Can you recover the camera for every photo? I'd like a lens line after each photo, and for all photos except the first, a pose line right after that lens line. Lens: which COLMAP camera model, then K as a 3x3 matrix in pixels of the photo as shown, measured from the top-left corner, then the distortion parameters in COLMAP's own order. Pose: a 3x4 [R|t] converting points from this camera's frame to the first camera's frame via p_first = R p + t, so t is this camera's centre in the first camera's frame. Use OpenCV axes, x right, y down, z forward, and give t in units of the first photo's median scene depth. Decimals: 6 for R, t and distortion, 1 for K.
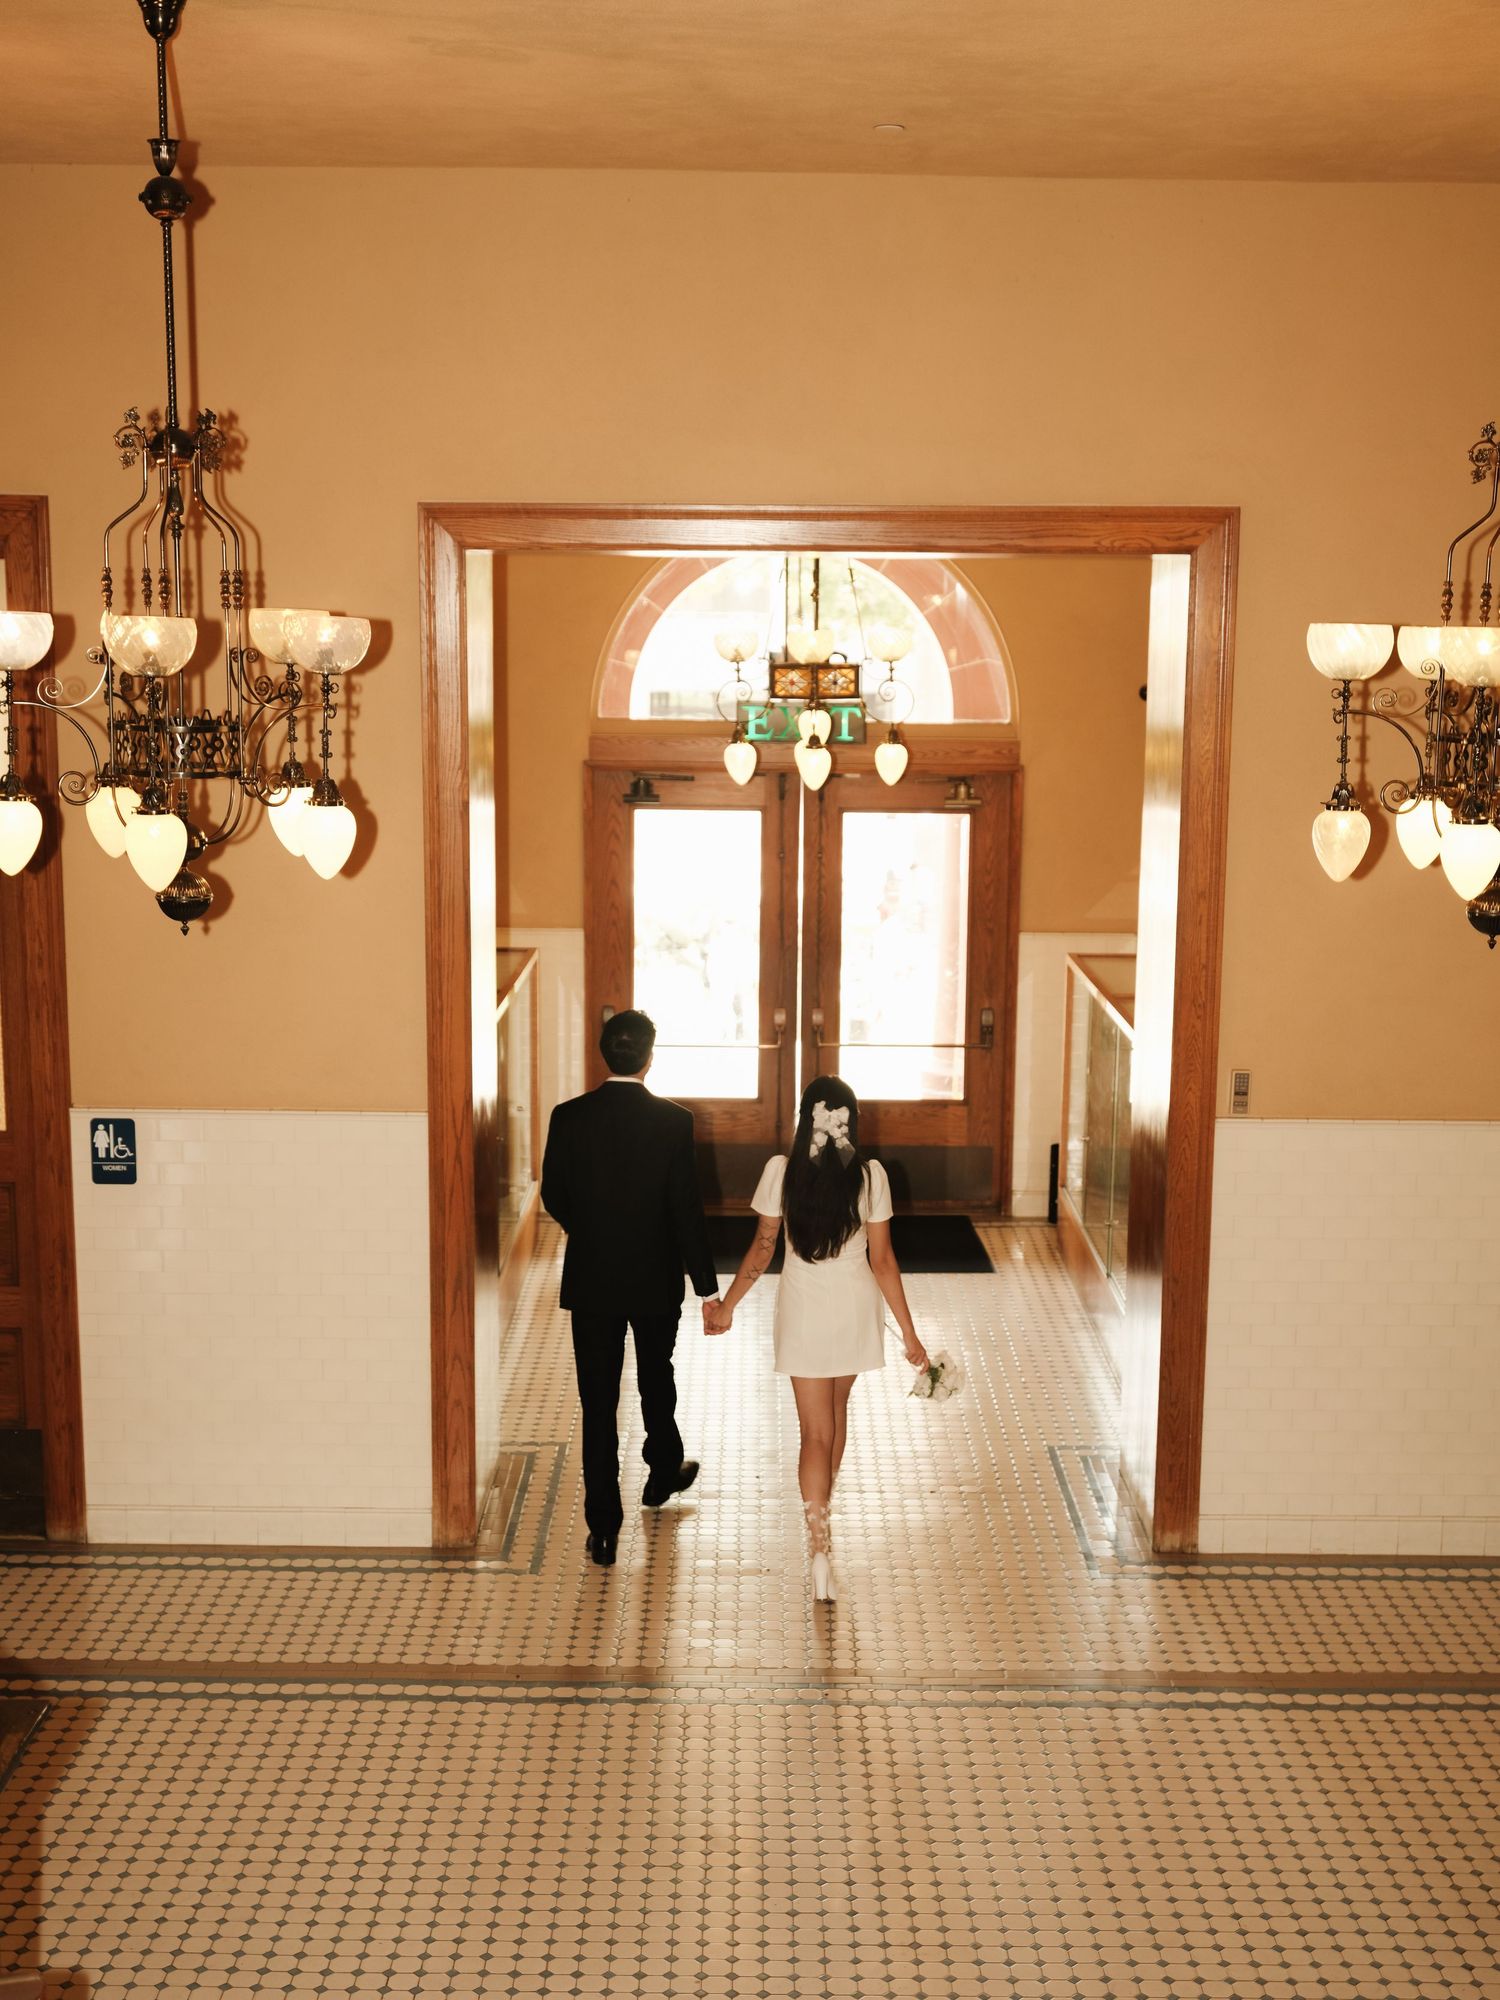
lens RADIAL K [[2525.5, 0, 753.3], [0, 2525.5, 1008.6], [0, 0, 1]] dist [-0.001973, 0.000000]
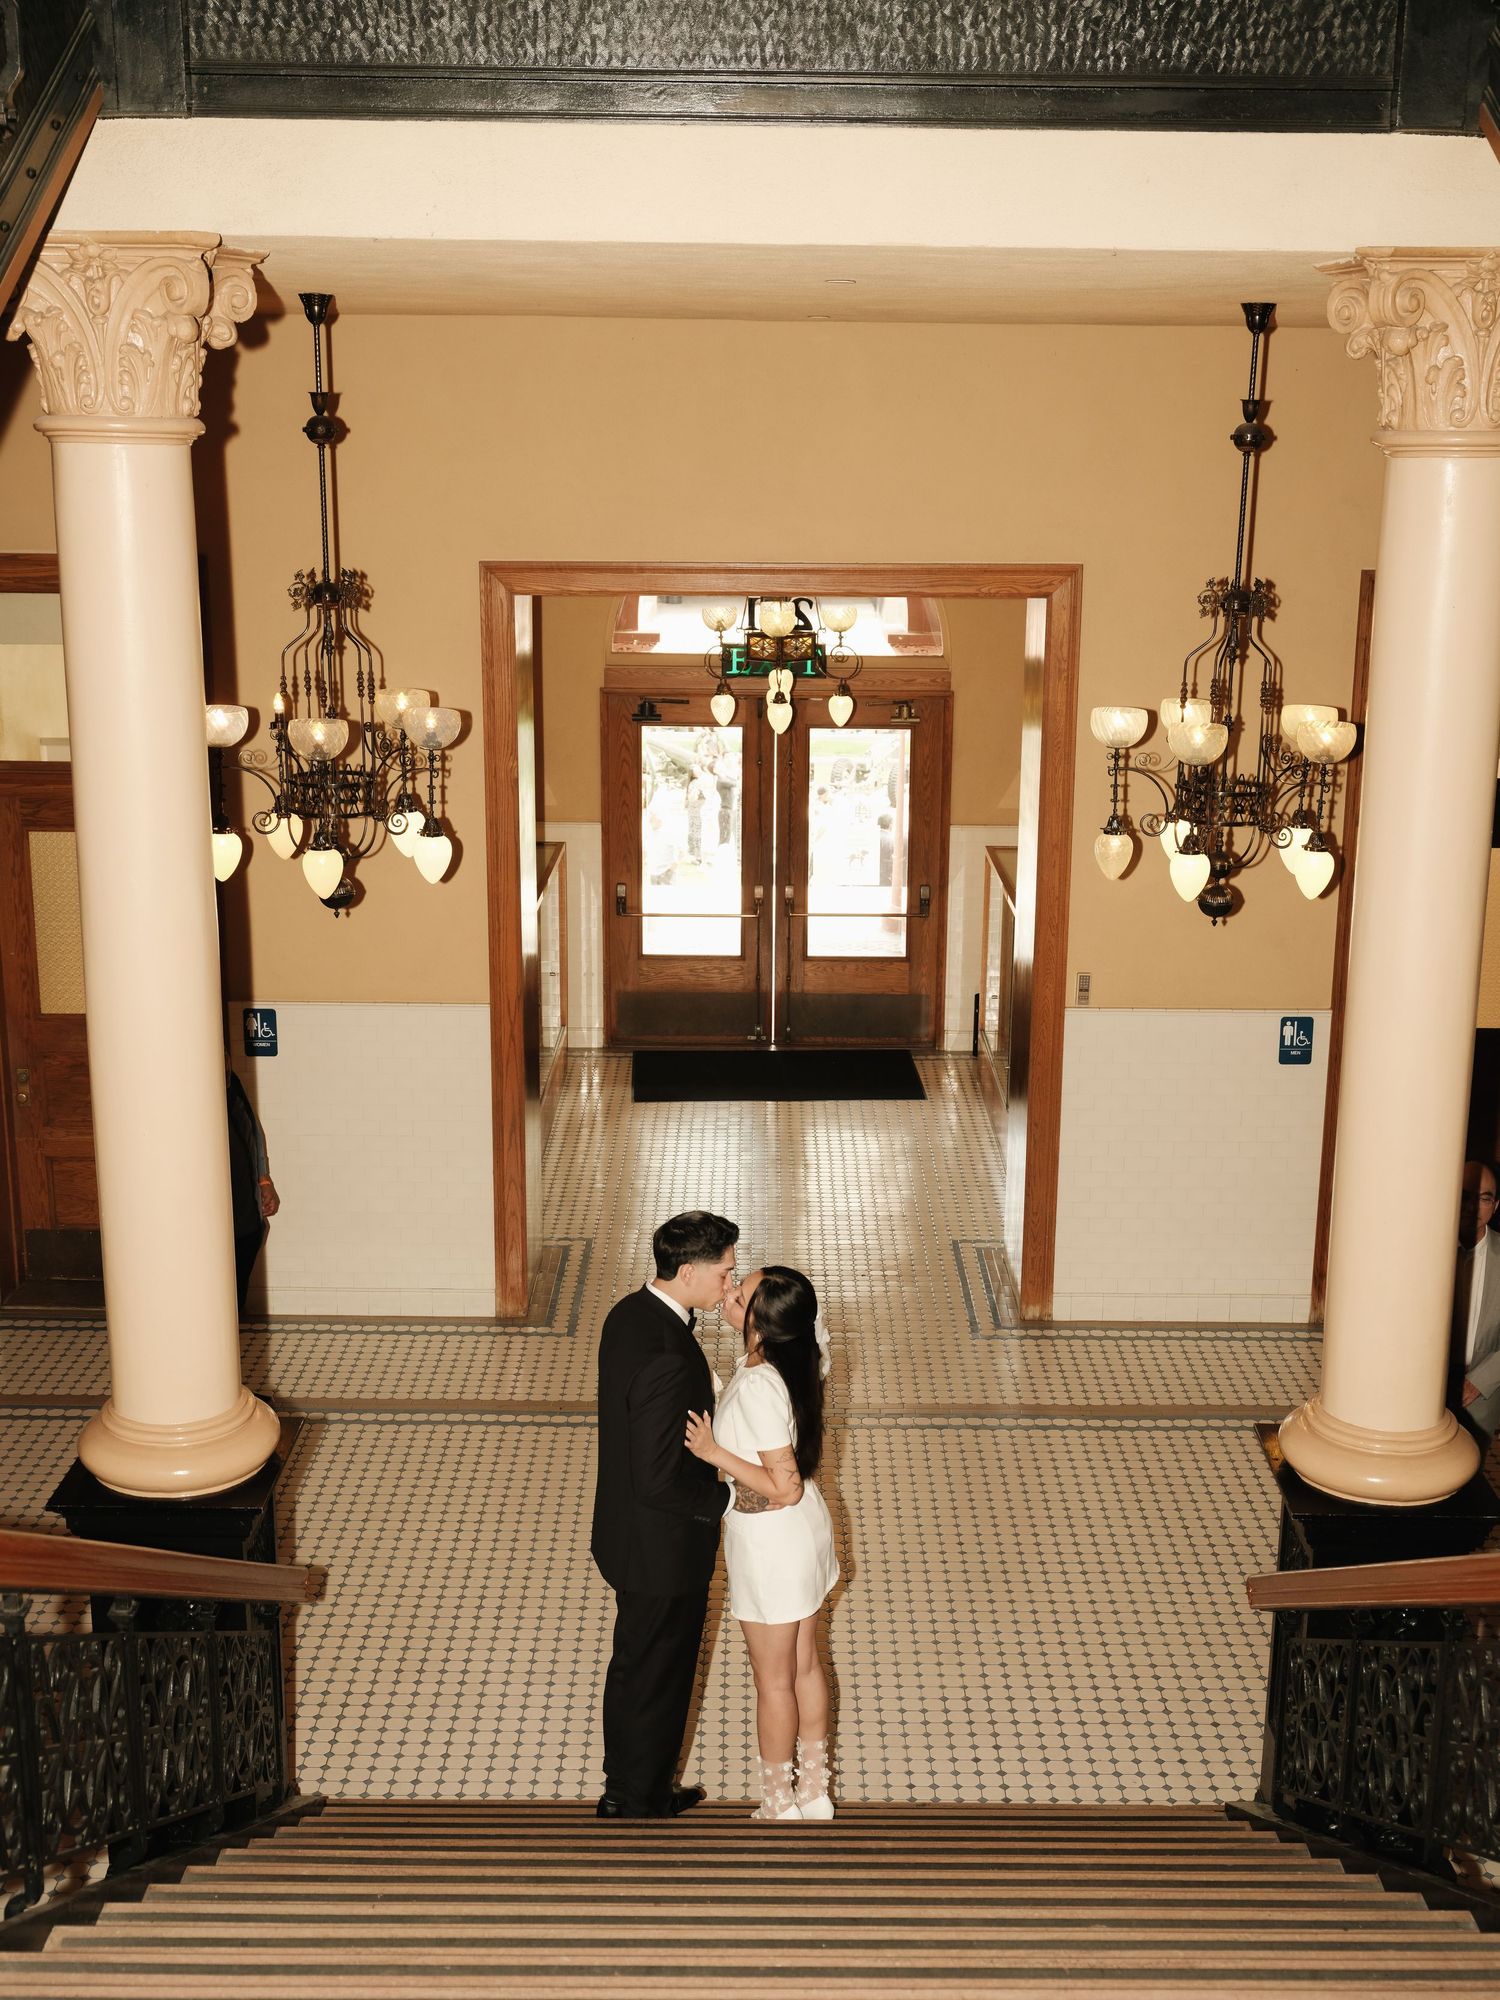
lens RADIAL K [[2372.4, 0, 748.6], [0, 2372.4, 996.0], [0, 0, 1]] dist [-0.020199, 0.000000]
pose [[0.999989, -0.002031, -0.004185, 0.017306], [0.002372, 0.996530, 0.083202, -0.072322], [0.004001, -0.083211, 0.996524, -0.288579]]
